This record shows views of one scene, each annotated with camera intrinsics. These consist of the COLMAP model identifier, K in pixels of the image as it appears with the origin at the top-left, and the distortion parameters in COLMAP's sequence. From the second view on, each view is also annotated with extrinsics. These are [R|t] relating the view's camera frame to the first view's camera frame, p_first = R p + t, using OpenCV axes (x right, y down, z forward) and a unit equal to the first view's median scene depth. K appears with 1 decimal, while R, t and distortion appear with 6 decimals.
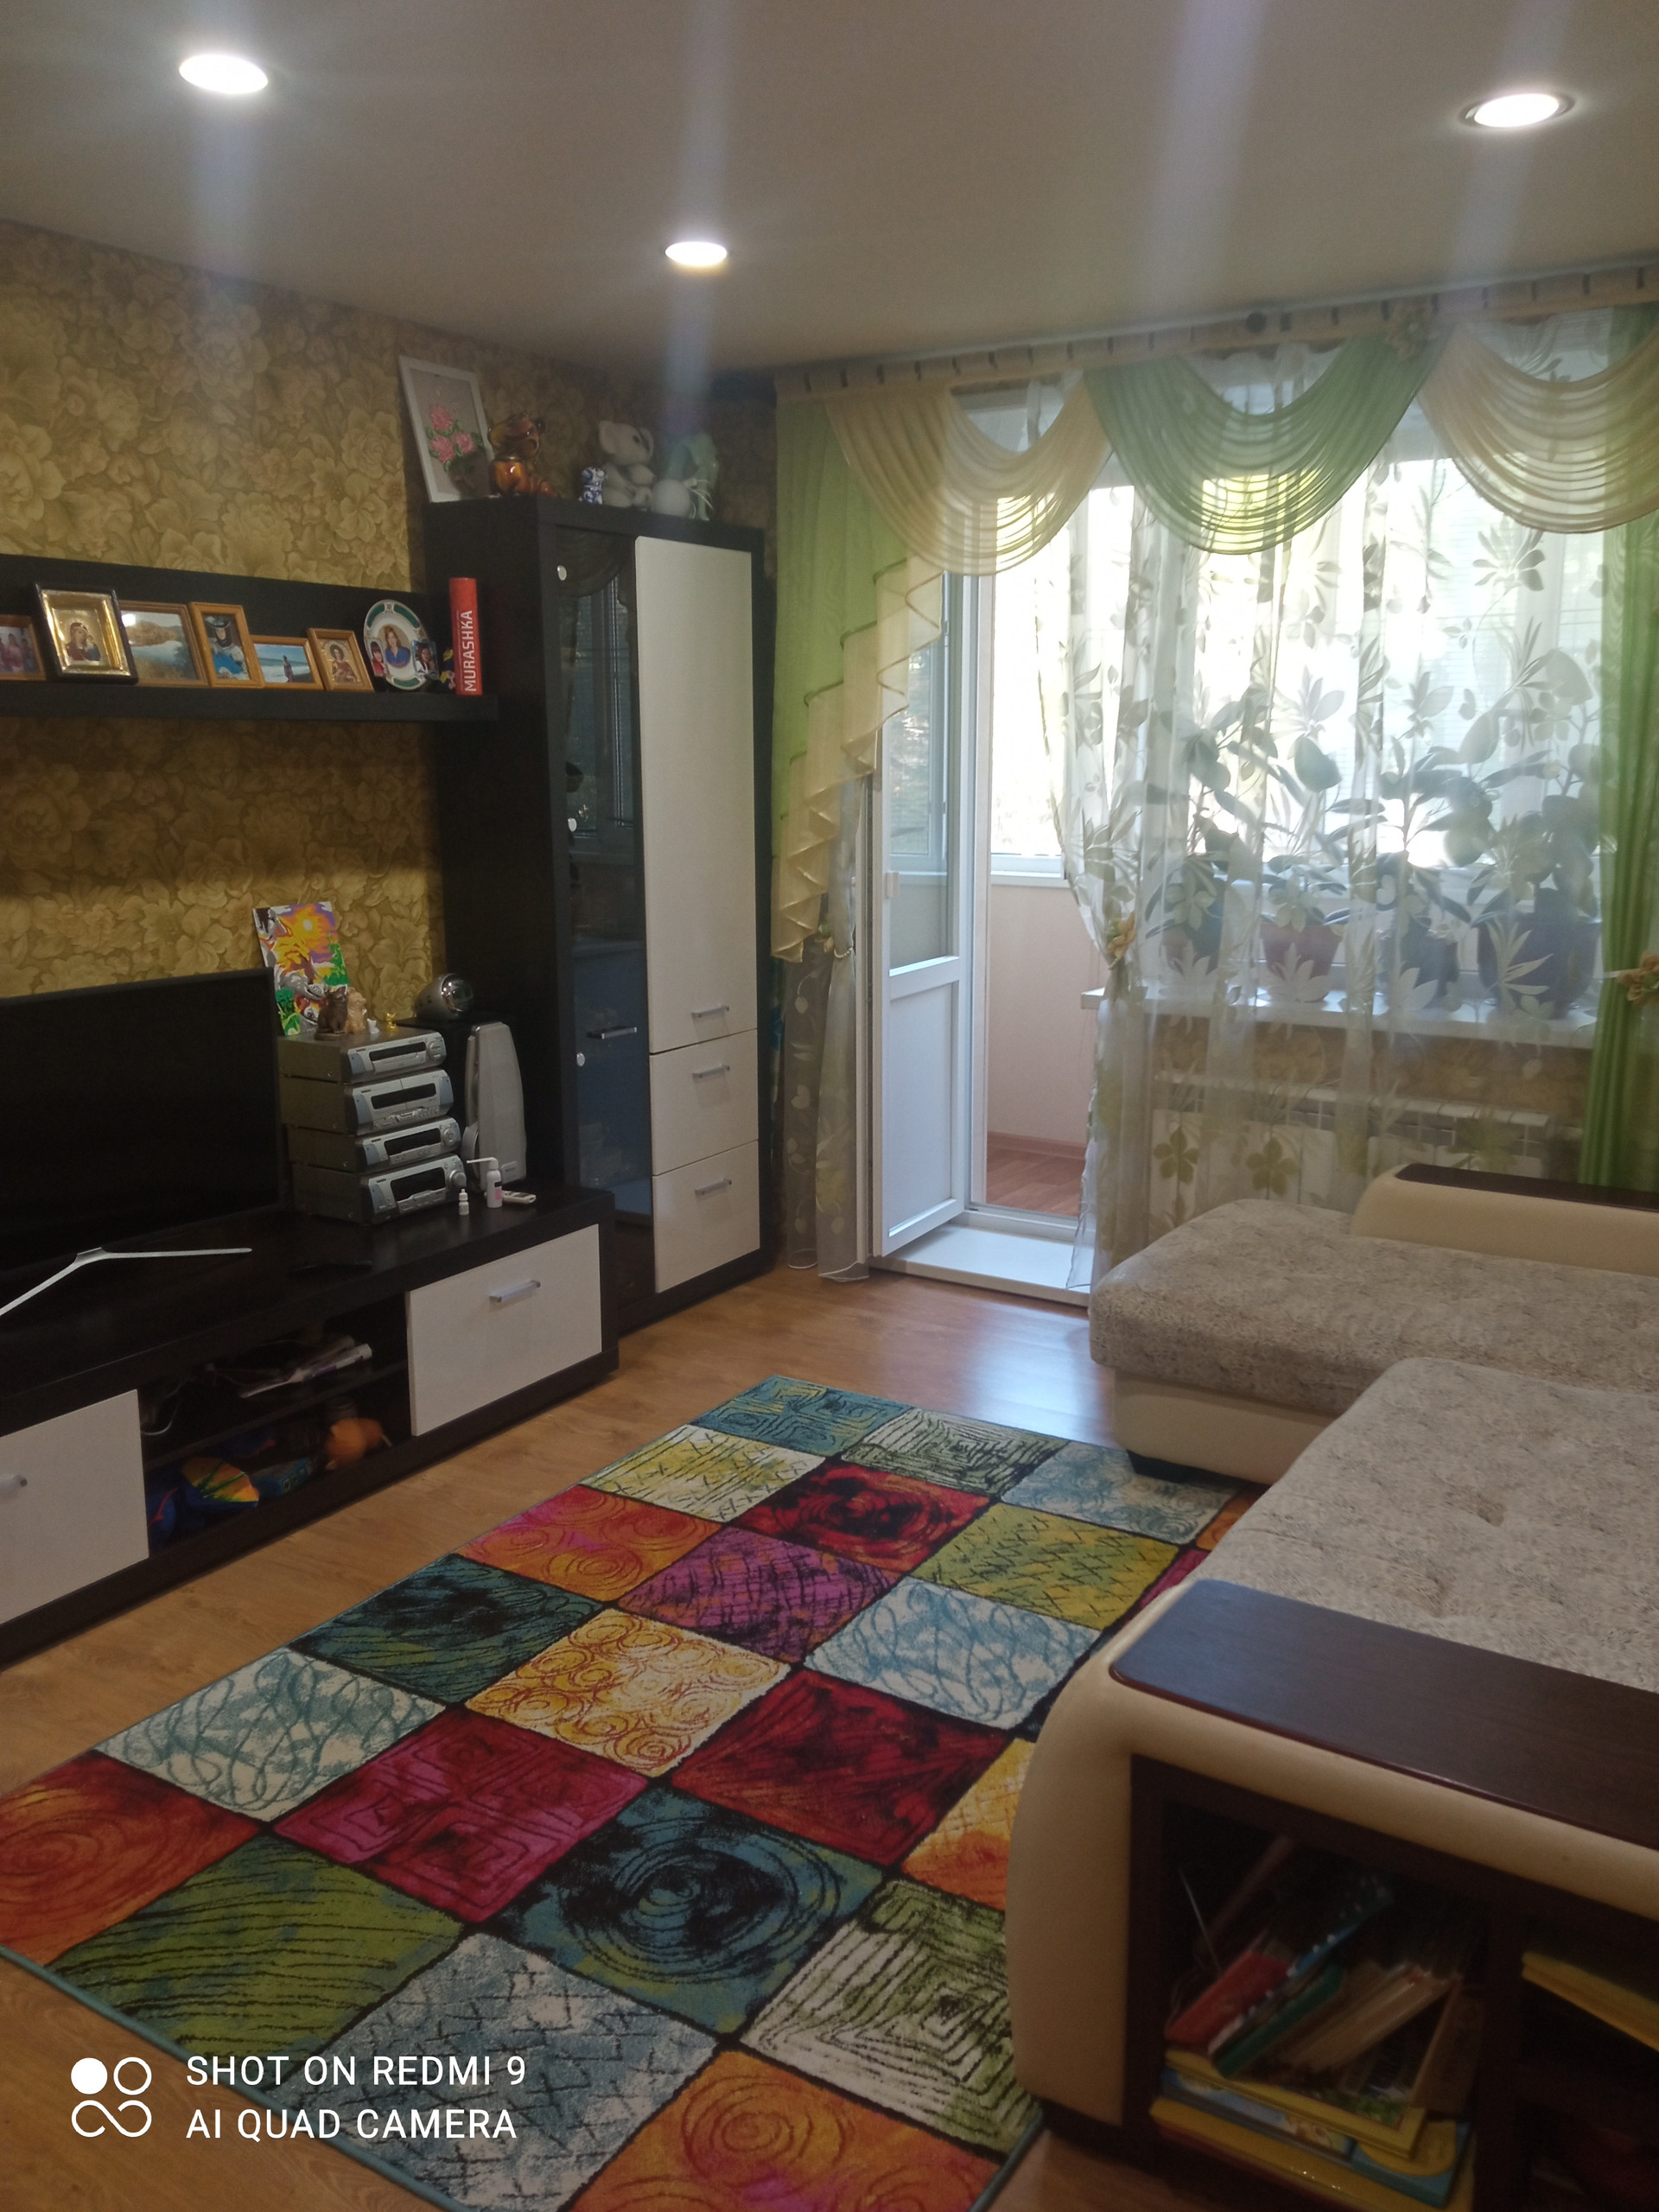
lens RADIAL K [[1794.9, 0, 823.9], [0, 1794.9, 1089.0], [0, 0, 1]] dist [0.146193, -0.247093]
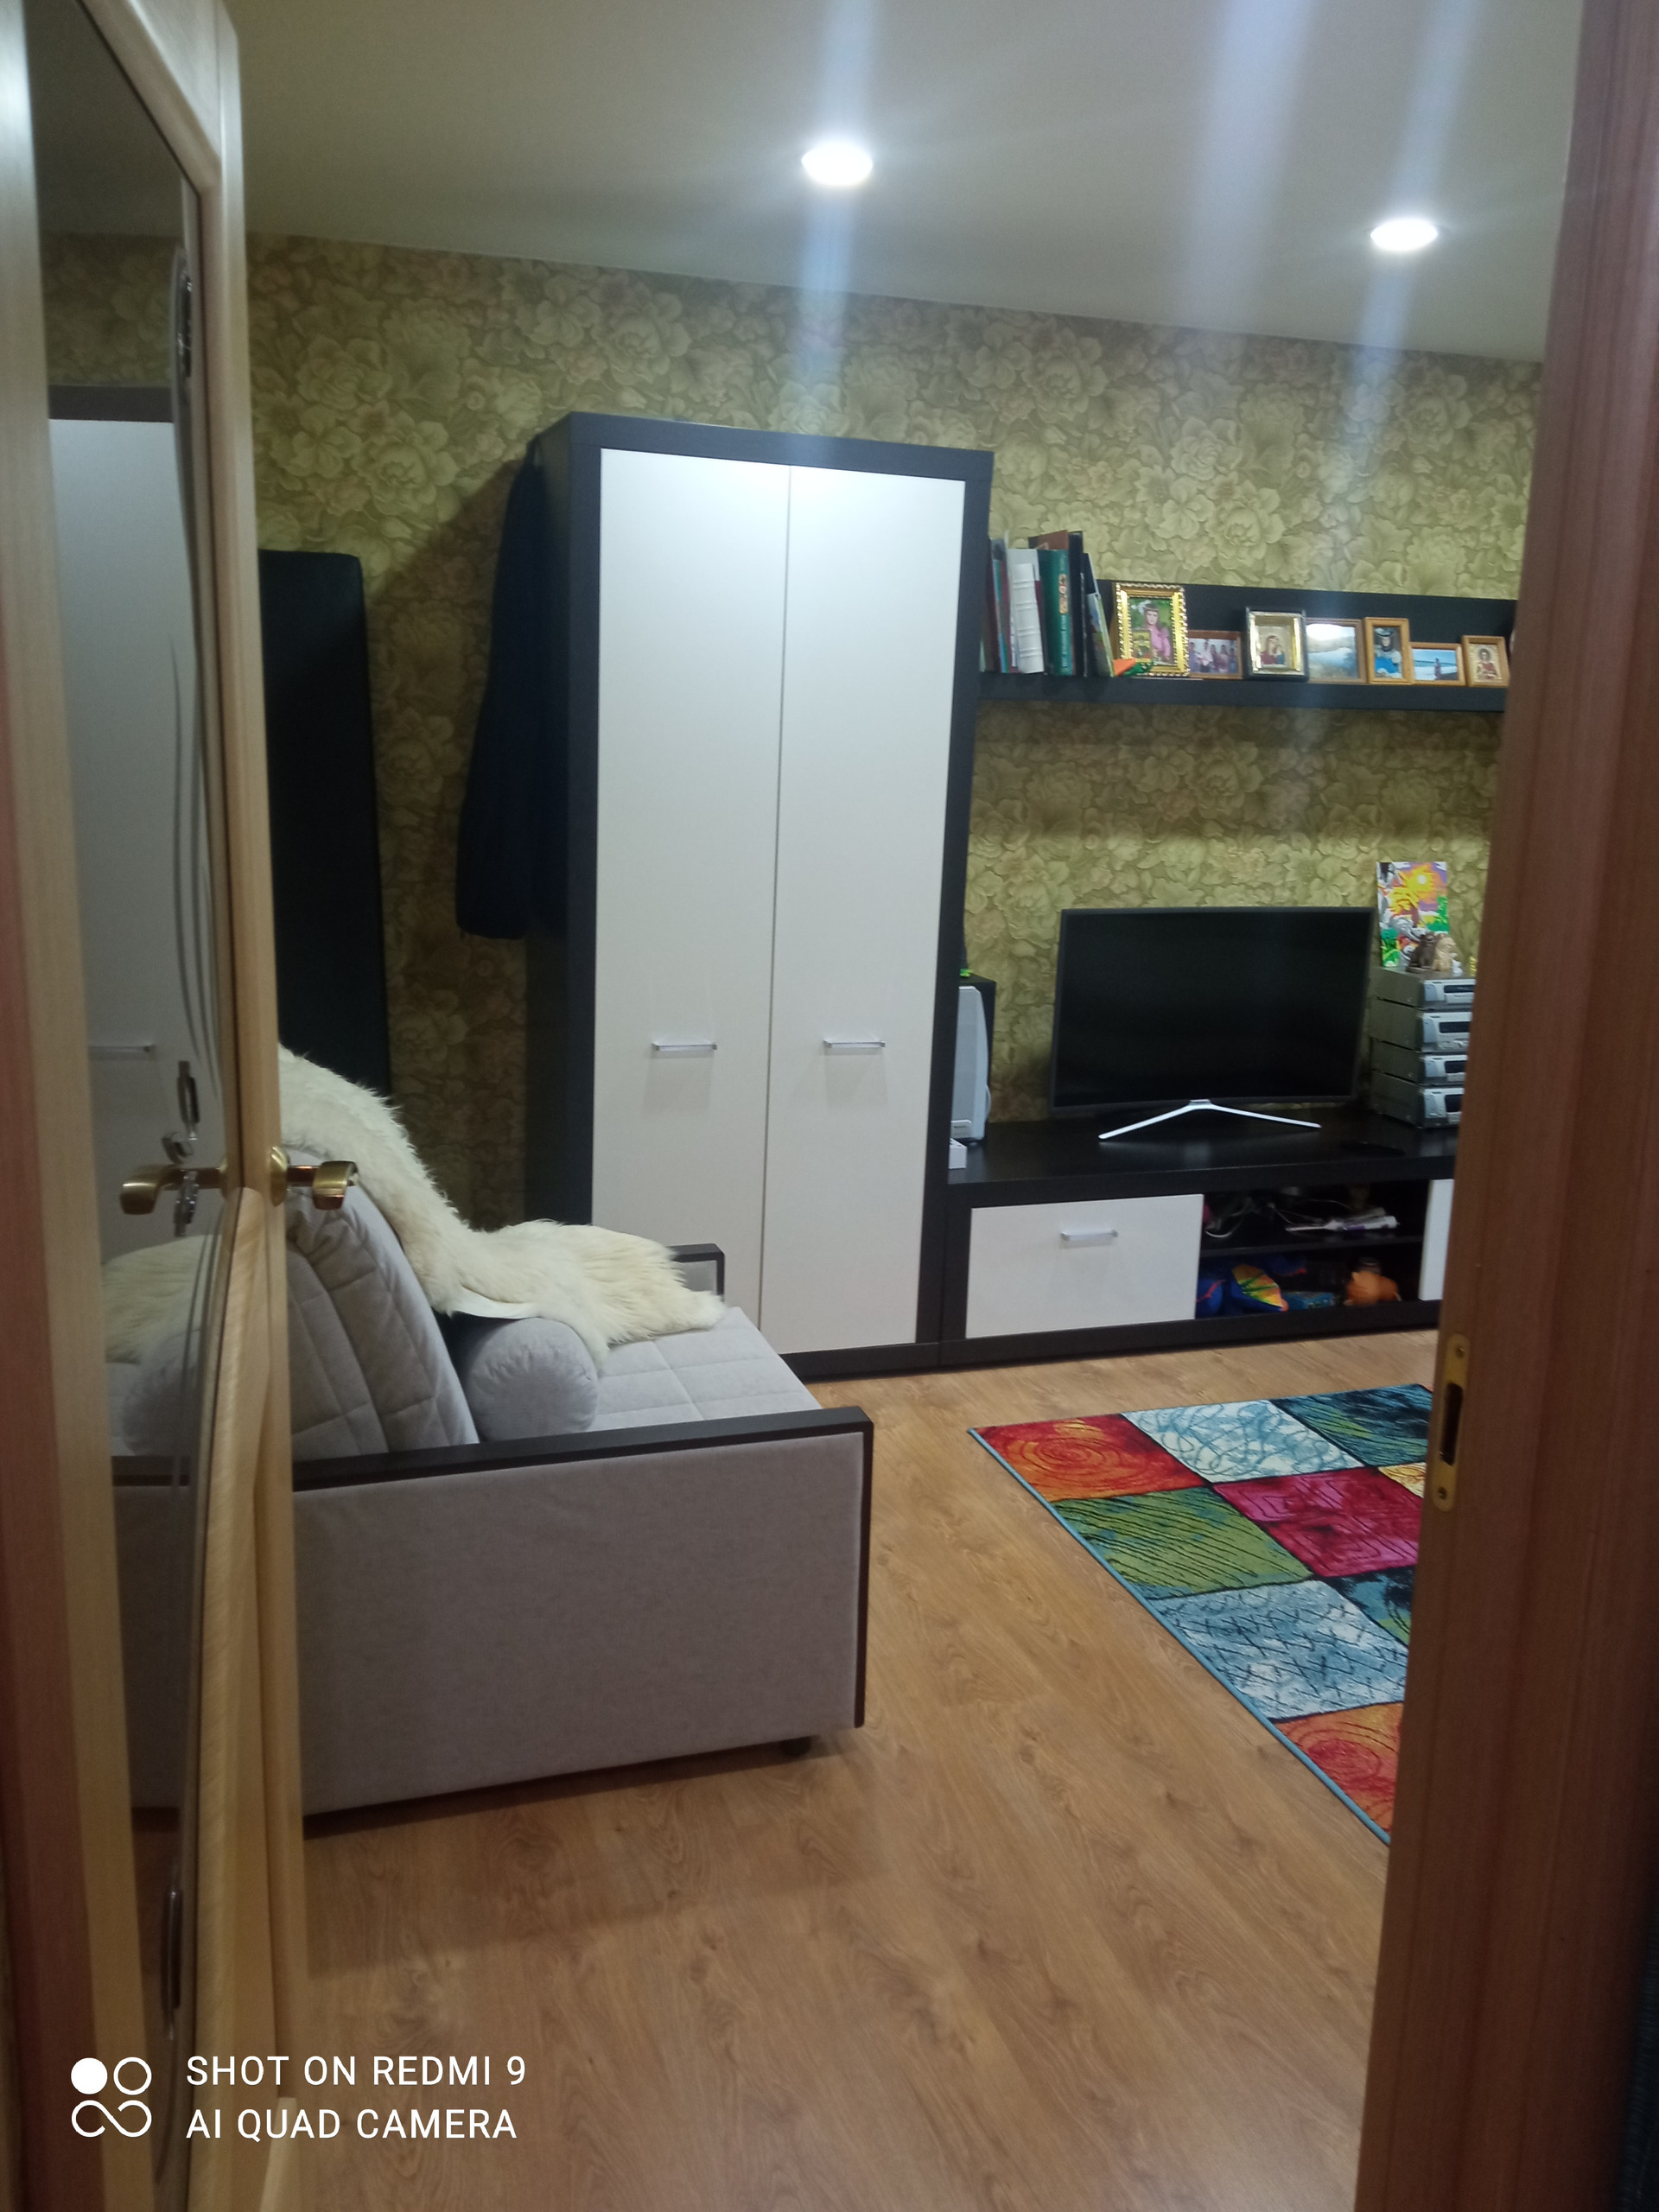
lens RADIAL K [[1794.9, 0, 823.9], [0, 1794.9, 1089.0], [0, 0, 1]] dist [0.146193, -0.247093]
pose [[0.768625, 0.155480, -0.620517, 0.208767], [-0.154081, 0.986452, 0.056314, 0.046161], [0.620867, 0.052326, 0.782168, -0.218737]]
